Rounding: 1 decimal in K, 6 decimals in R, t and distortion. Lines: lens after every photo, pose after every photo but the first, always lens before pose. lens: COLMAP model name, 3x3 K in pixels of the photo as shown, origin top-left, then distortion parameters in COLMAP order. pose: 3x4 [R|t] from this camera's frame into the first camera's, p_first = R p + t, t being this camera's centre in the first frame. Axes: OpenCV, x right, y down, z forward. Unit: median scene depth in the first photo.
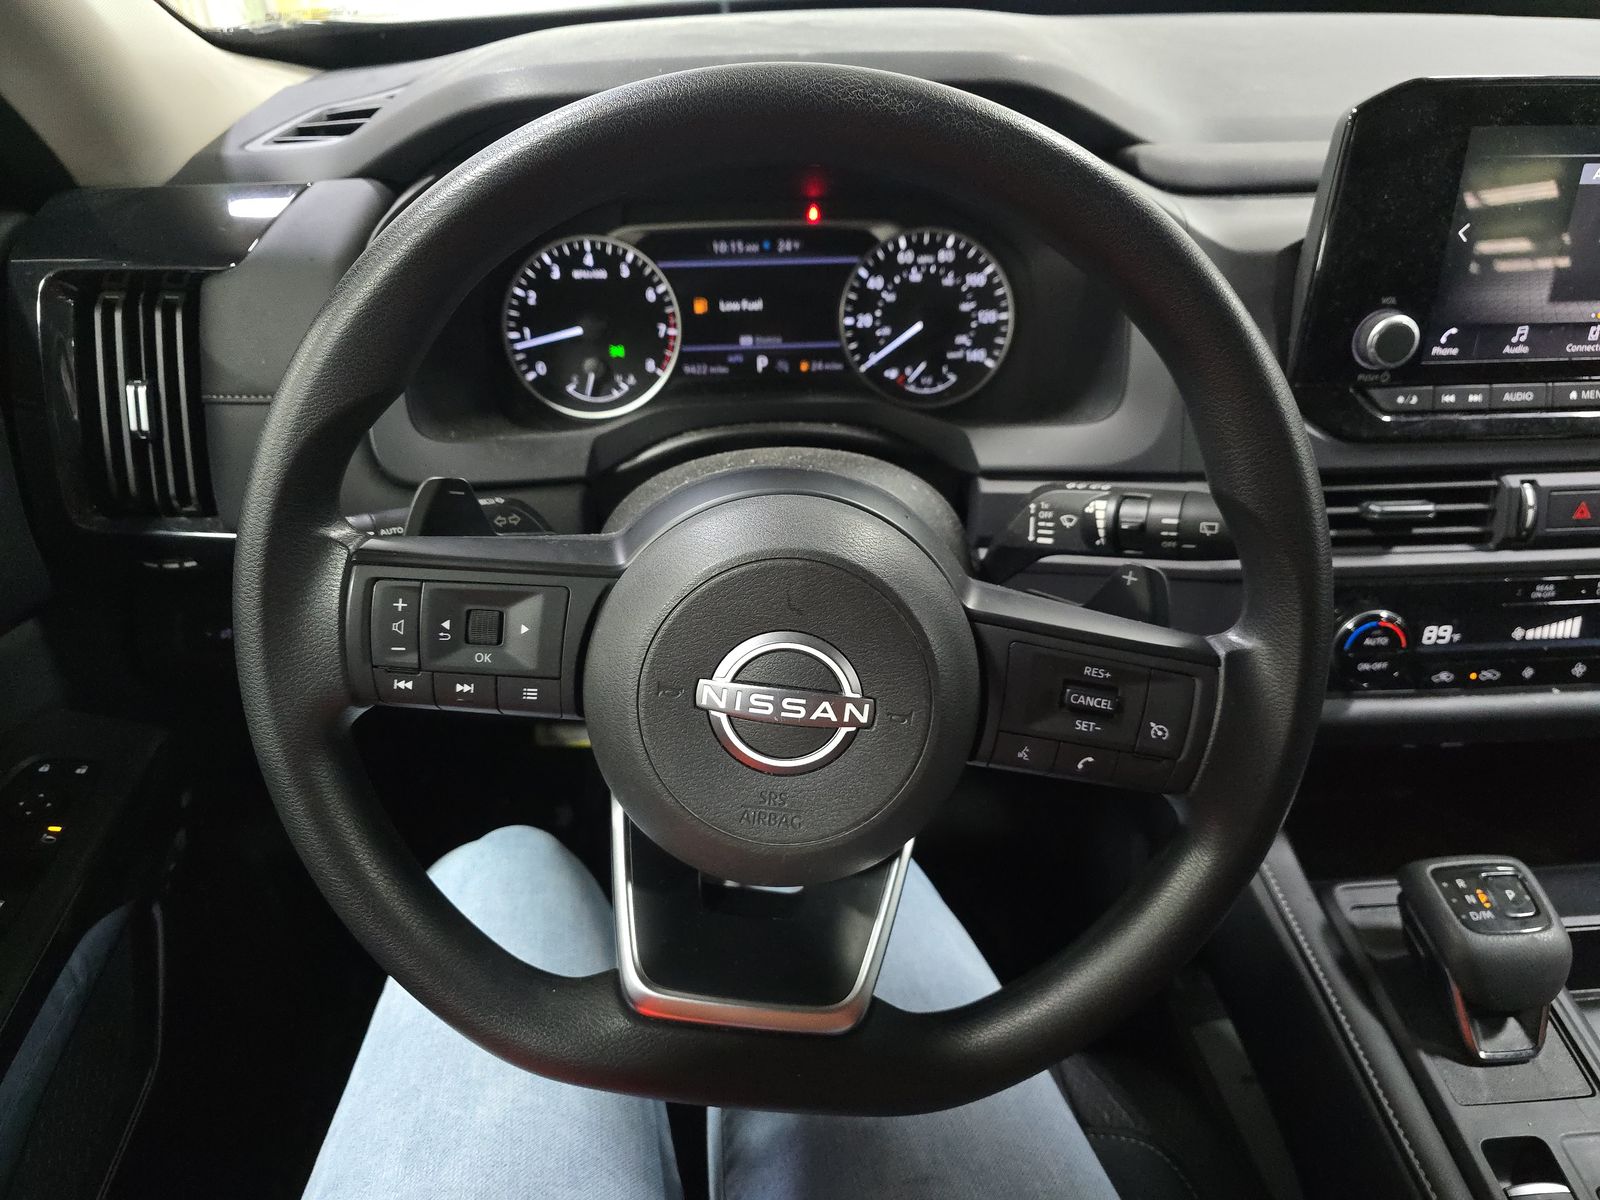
lens RADIAL K [[1087.3, 0, 802.2], [0, 1087.3, 615.5], [0, 0, 1]] dist [0.041989, -0.058596]
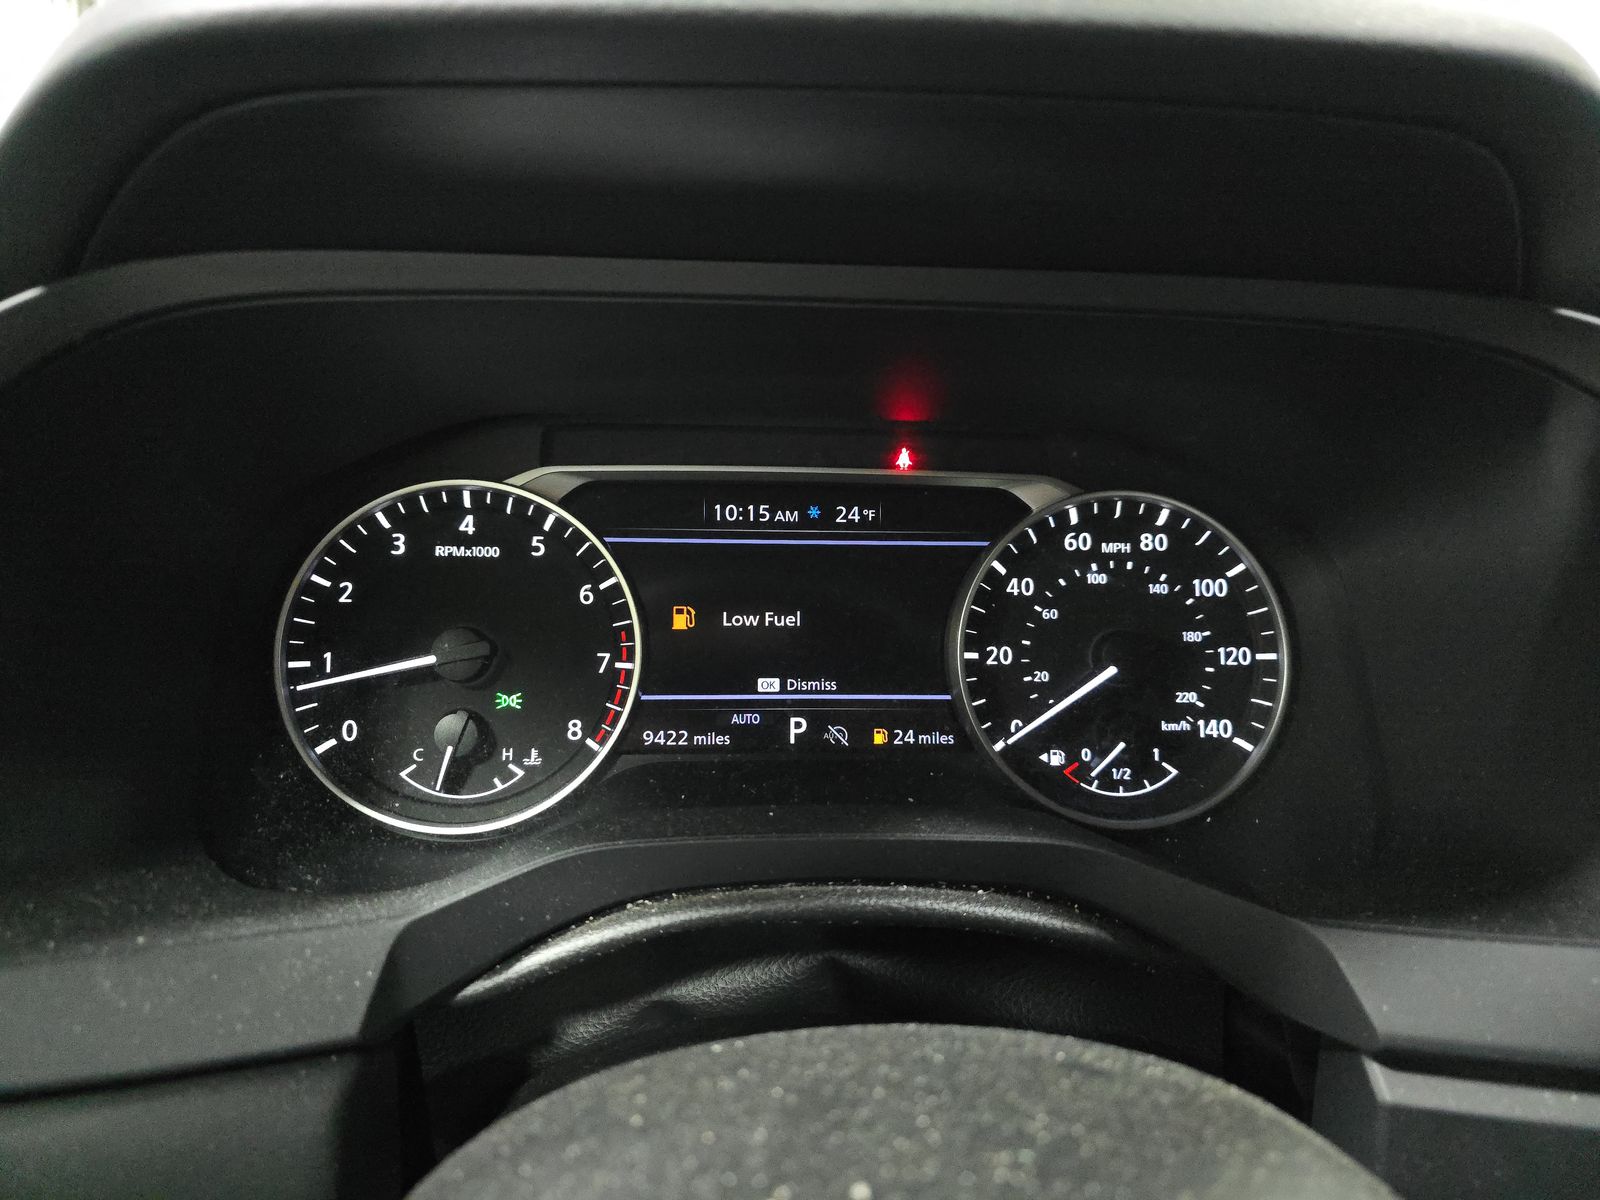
lens RADIAL K [[1087.3, 0, 786.9], [0, 1087.3, 589.0], [0, 0, 1]] dist [0.041989, -0.058596]
pose [[0.999348, 0.033840, 0.012592, -0.053041], [-0.028693, 0.955988, -0.291998, -0.153937], [-0.021919, 0.291447, 0.956336, 0.523538]]
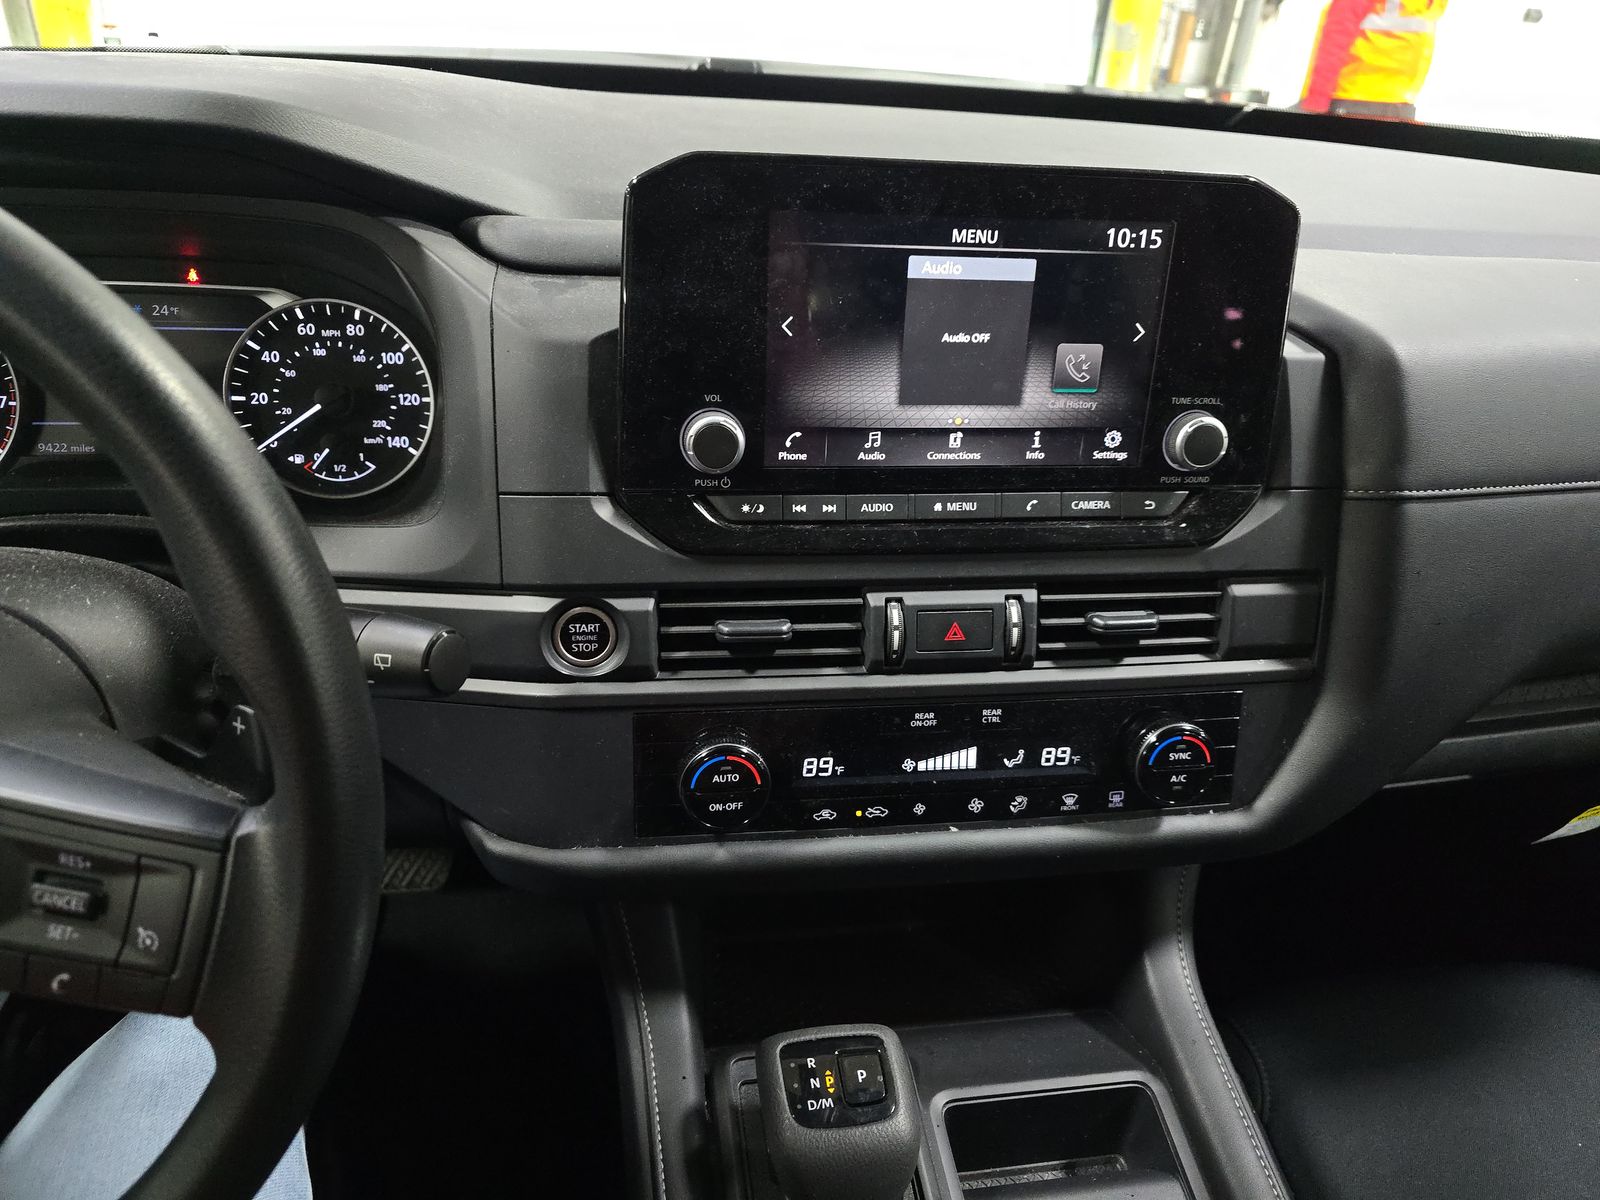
lens RADIAL K [[1087.3, 0, 785.9], [0, 1087.3, 607.7], [0, 0, 1]] dist [0.041989, -0.058596]
pose [[0.991450, 0.011859, 0.129944, 0.378208], [-0.001462, 0.996809, -0.079814, -0.036126], [-0.130475, 0.078941, 0.988304, 0.098533]]
